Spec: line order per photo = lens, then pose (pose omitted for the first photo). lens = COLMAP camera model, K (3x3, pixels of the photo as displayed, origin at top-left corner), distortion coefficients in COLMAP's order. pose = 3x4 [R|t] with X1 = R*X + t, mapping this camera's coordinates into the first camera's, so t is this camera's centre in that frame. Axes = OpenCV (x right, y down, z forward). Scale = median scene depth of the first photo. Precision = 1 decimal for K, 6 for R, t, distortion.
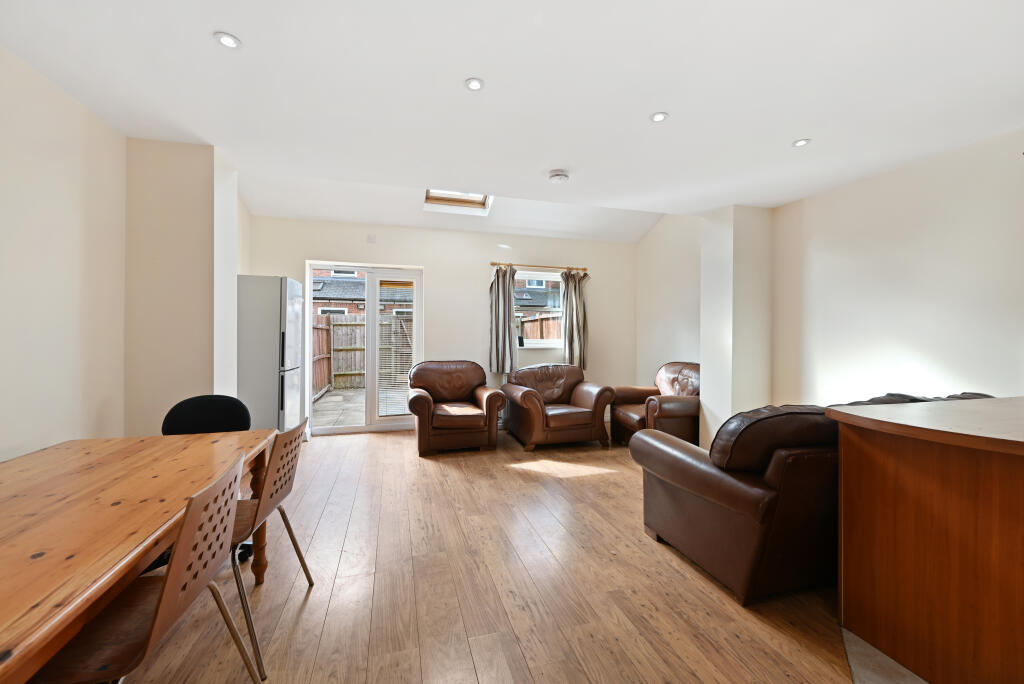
lens RADIAL K [[411.2, 0, 511.8], [0, 411.2, 336.1], [0, 0, 1]] dist [-0.000175, 0.000147]
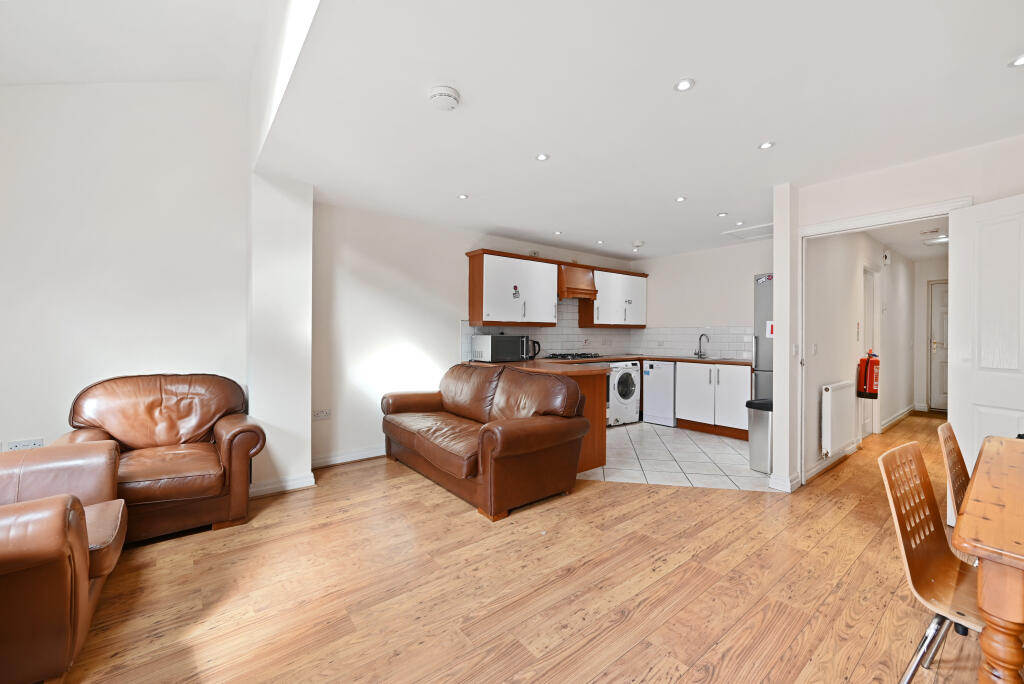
lens RADIAL K [[411.2, 0, 511.8], [0, 411.2, 336.1], [0, 0, 1]] dist [-0.000175, 0.000147]
pose [[-0.379310, -0.010471, 0.925211, -0.345764], [-0.007104, 0.999939, 0.008404, -0.004496], [-0.925243, -0.003385, -0.379361, 0.704553]]
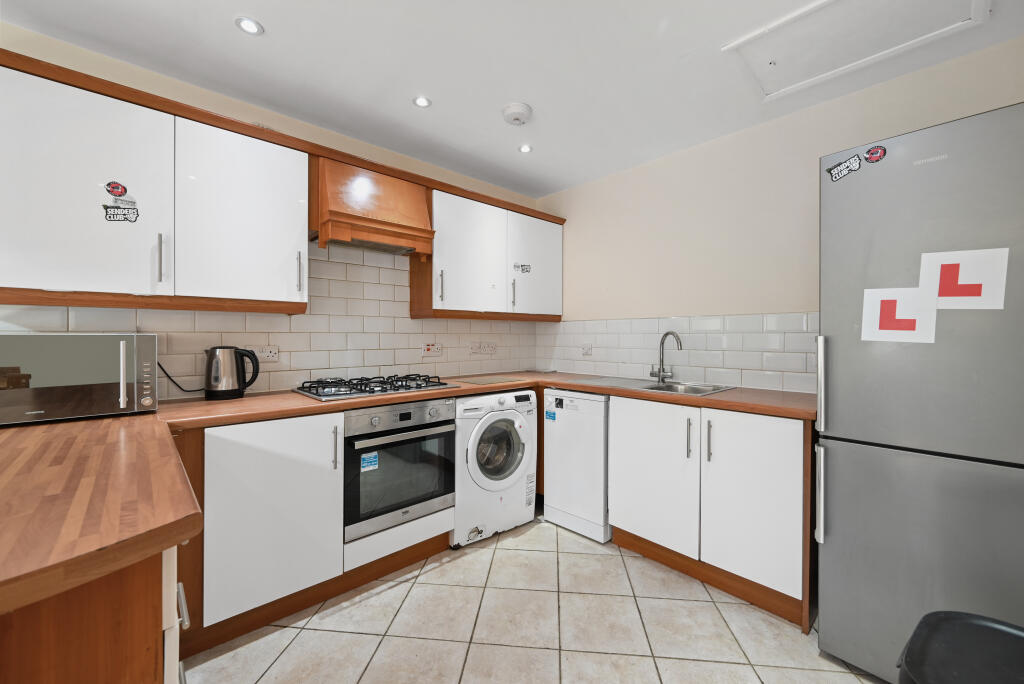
lens RADIAL K [[407.6, 0, 506.9], [0, 407.6, 338.1], [0, 0, 1]] dist [-0.000396, -0.000009]
pose [[-0.447406, -0.012568, 0.894242, 0.138541], [-0.005810, 0.999921, 0.011146, -0.000808], [-0.894312, -0.000208, -0.447444, 0.195240]]
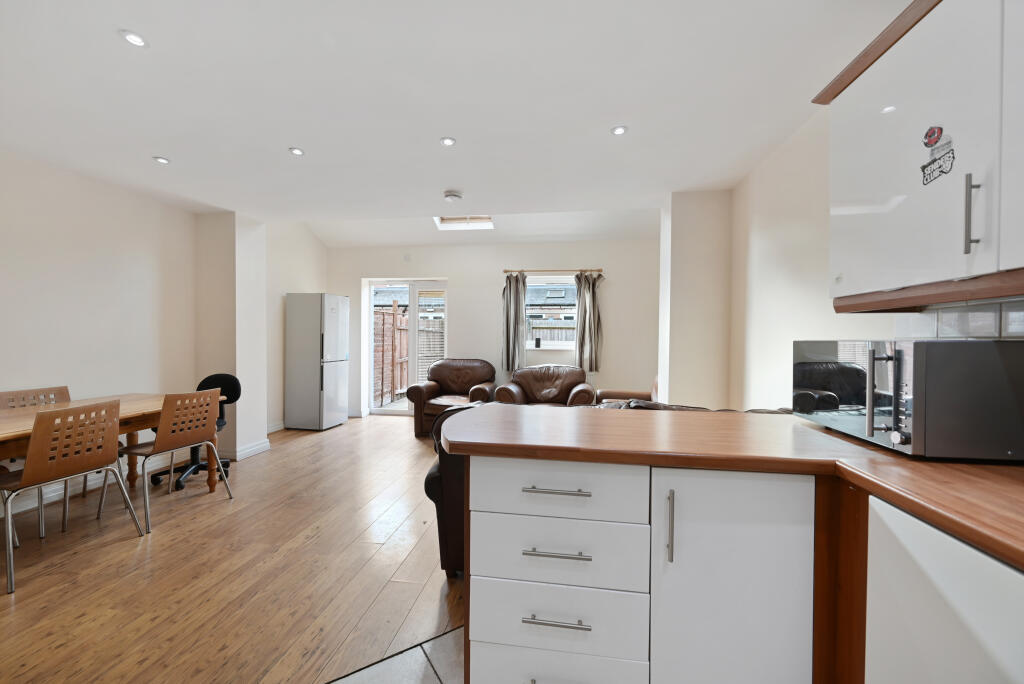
lens RADIAL K [[407.6, 0, 506.9], [0, 407.6, 338.1], [0, 0, 1]] dist [-0.000396, -0.000009]
pose [[0.906855, 0.004488, -0.421419, 0.441216], [-0.004785, 0.999988, 0.000355, 0.001153], [0.421416, 0.001695, 0.906866, 0.022496]]
